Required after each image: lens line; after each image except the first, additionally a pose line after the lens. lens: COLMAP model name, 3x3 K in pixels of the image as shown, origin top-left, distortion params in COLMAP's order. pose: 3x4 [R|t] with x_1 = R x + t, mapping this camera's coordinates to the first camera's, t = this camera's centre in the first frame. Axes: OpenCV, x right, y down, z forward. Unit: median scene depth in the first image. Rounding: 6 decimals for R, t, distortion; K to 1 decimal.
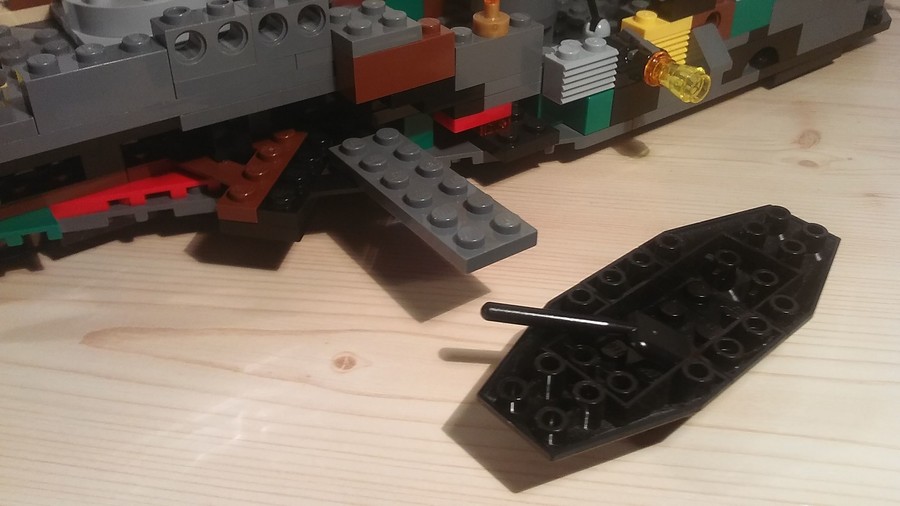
lens RADIAL K [[882.9, 0, 450.0], [0, 882.9, 253.0], [0, 0, 1]] dist [0.058068, -0.325833]
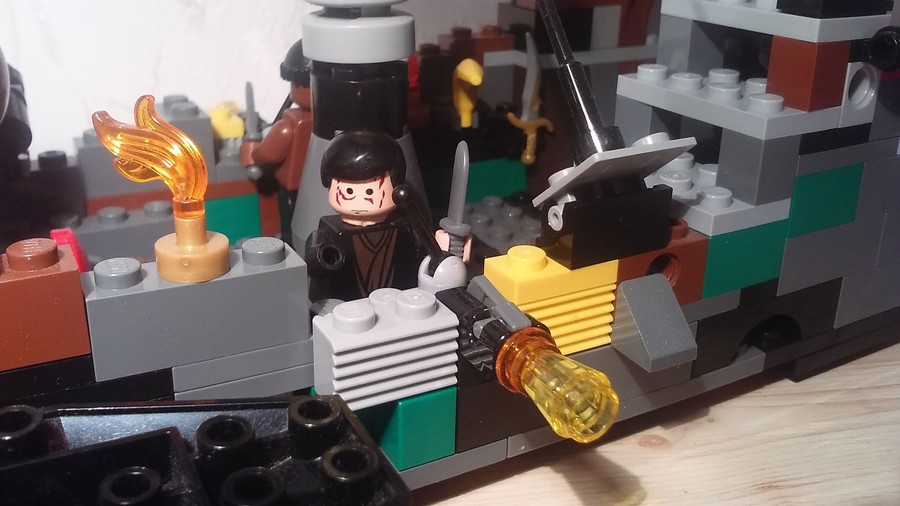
lens RADIAL K [[882.9, 0, 450.0], [0, 882.9, 253.0], [0, 0, 1]] dist [0.058068, -0.325833]
pose [[0.994404, 0.060852, -0.086360, 0.218096], [-0.078772, 0.971798, -0.222268, -0.143025], [0.070399, 0.227827, 0.971153, 0.463679]]
